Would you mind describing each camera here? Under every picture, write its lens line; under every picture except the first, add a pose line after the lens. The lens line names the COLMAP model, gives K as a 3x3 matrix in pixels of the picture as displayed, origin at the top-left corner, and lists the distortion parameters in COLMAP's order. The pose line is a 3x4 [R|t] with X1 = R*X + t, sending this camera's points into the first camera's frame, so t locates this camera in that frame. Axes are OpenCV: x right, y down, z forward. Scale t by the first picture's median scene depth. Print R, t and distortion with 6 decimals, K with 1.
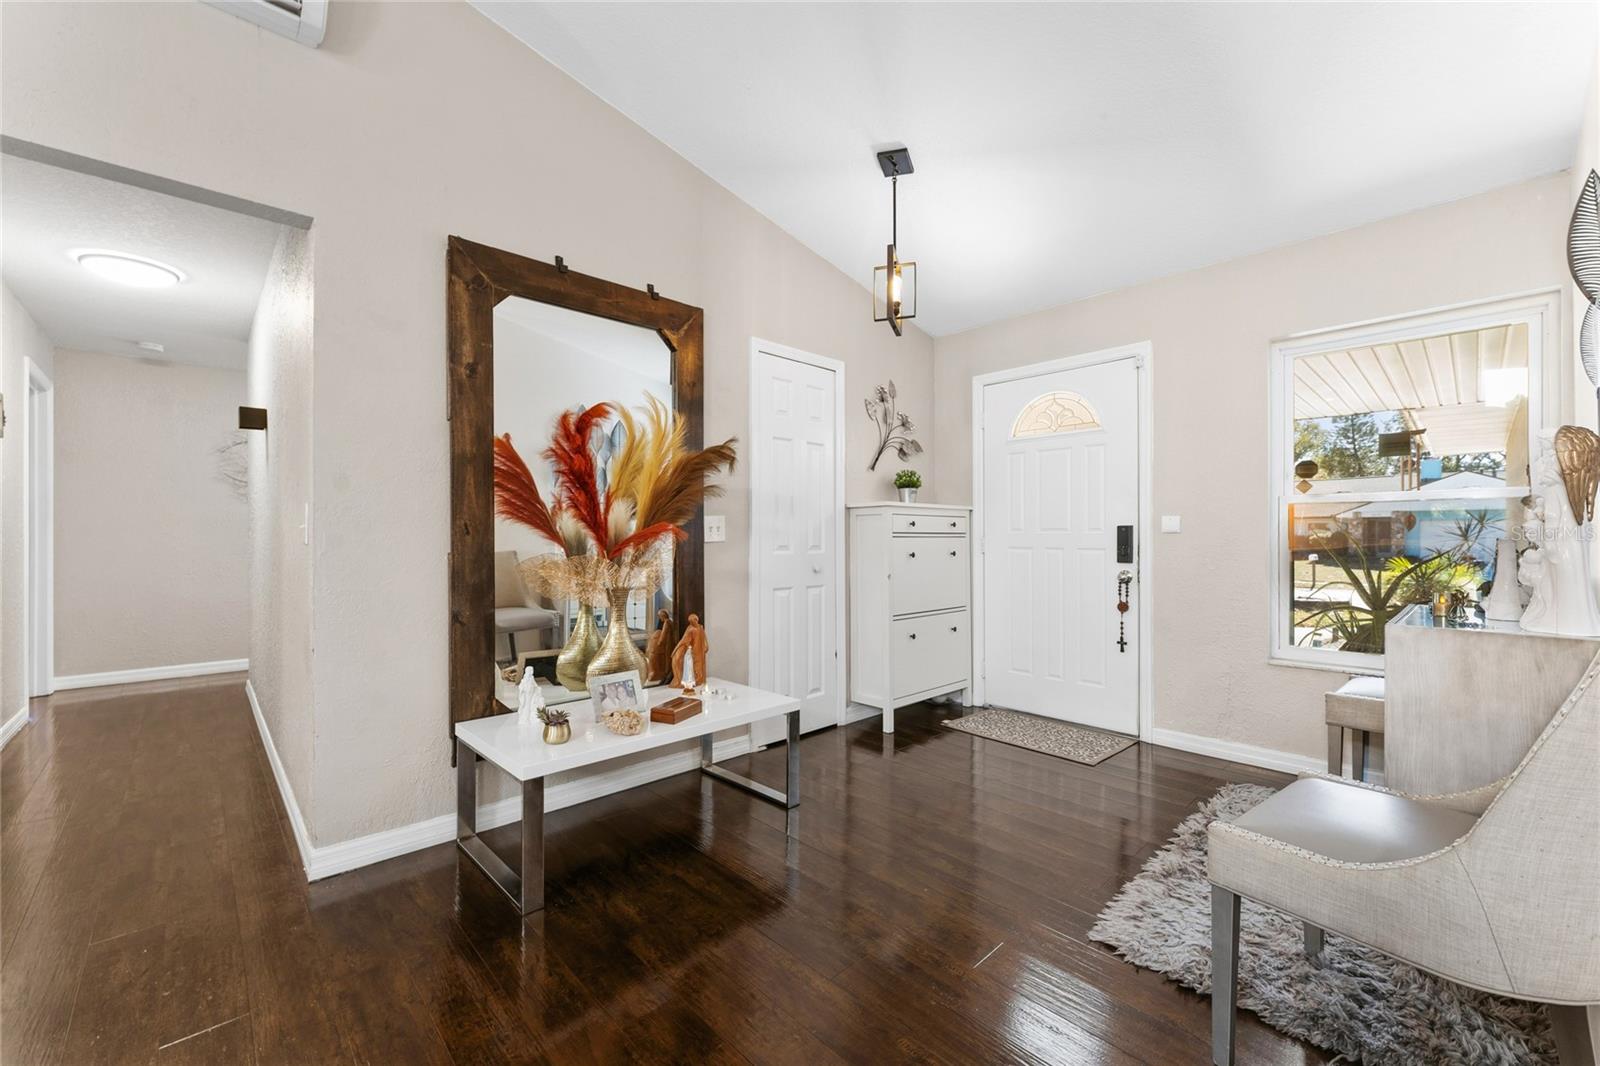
lens RADIAL K [[646.5, 0, 796.2], [0, 646.5, 534.2], [0, 0, 1]] dist [0.001083, 0.000372]
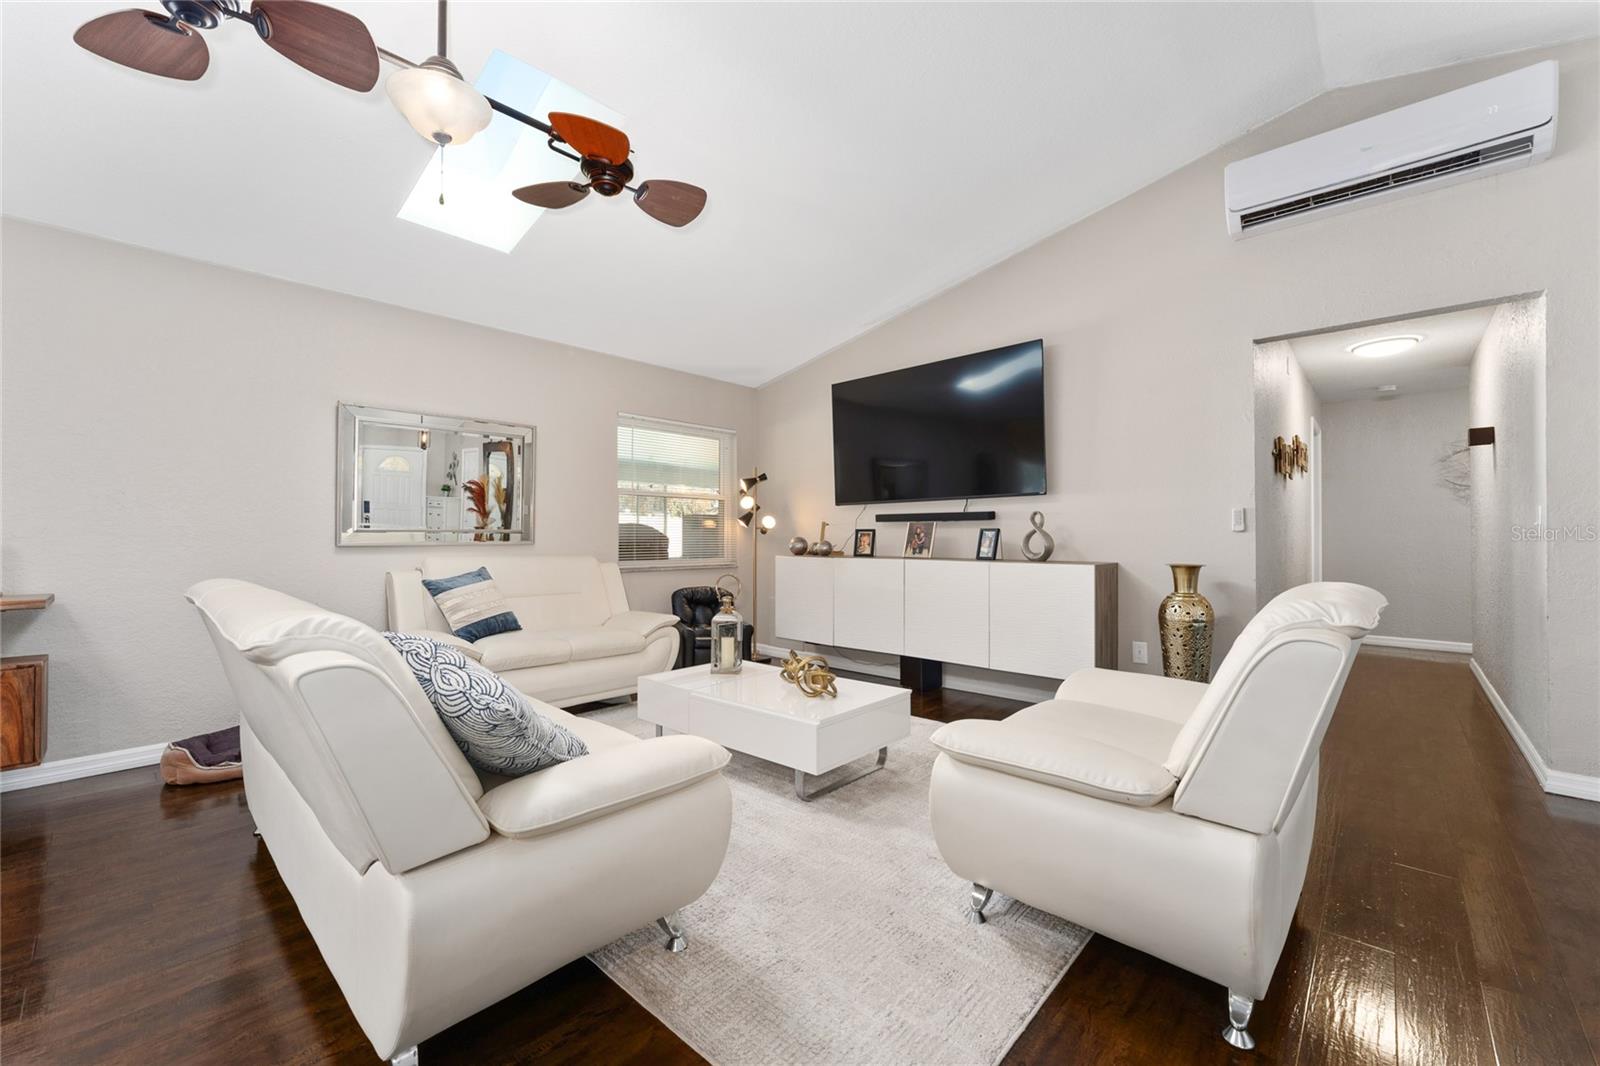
lens RADIAL K [[646.5, 0, 797.0], [0, 646.5, 530.5], [0, 0, 1]] dist [0.001083, 0.000372]
pose [[0.078799, -0.008800, -0.996852, 0.229592], [0.002683, 0.999959, -0.008616, 0.005117], [0.996887, -0.001996, 0.078819, -0.319349]]
